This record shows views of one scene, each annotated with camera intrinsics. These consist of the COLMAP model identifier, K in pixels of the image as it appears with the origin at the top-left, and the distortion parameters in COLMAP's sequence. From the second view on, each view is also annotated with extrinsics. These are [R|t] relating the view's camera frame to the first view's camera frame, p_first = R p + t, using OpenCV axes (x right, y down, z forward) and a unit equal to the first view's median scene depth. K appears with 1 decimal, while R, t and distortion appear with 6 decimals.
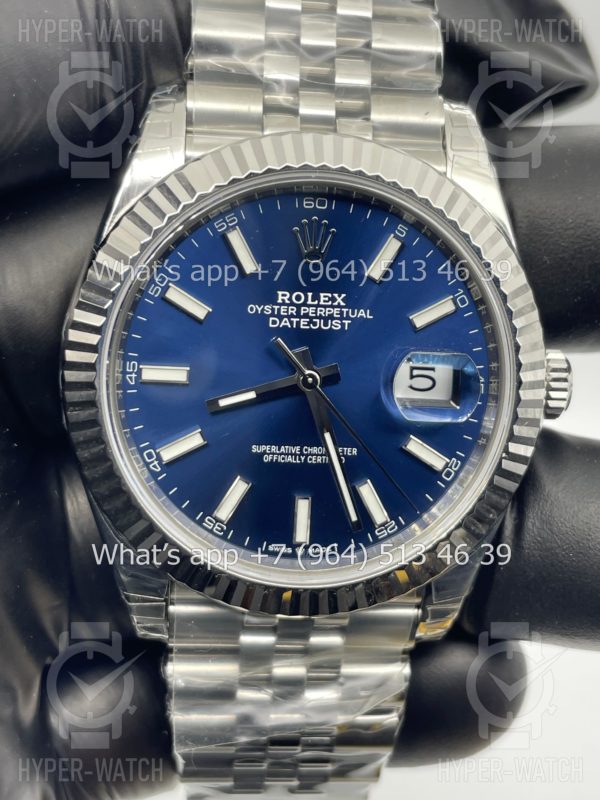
lens RADIAL K [[1206.7, 0, 299.7], [0, 1206.7, 400.0], [0, 0, 1]] dist [0.050026, 0.000000]
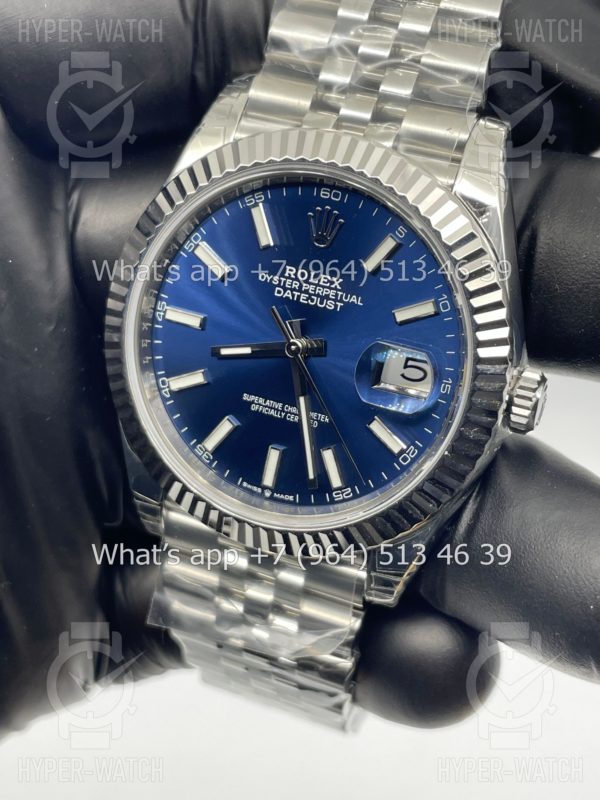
lens RADIAL K [[1206.7, 0, 300.1], [0, 1206.7, 399.2], [0, 0, 1]] dist [0.050026, 0.000000]
pose [[0.900774, 0.221820, -0.373367, 0.441721], [-0.205705, 0.975086, 0.083026, -0.064069], [0.382481, 0.002016, 0.923961, -0.045980]]
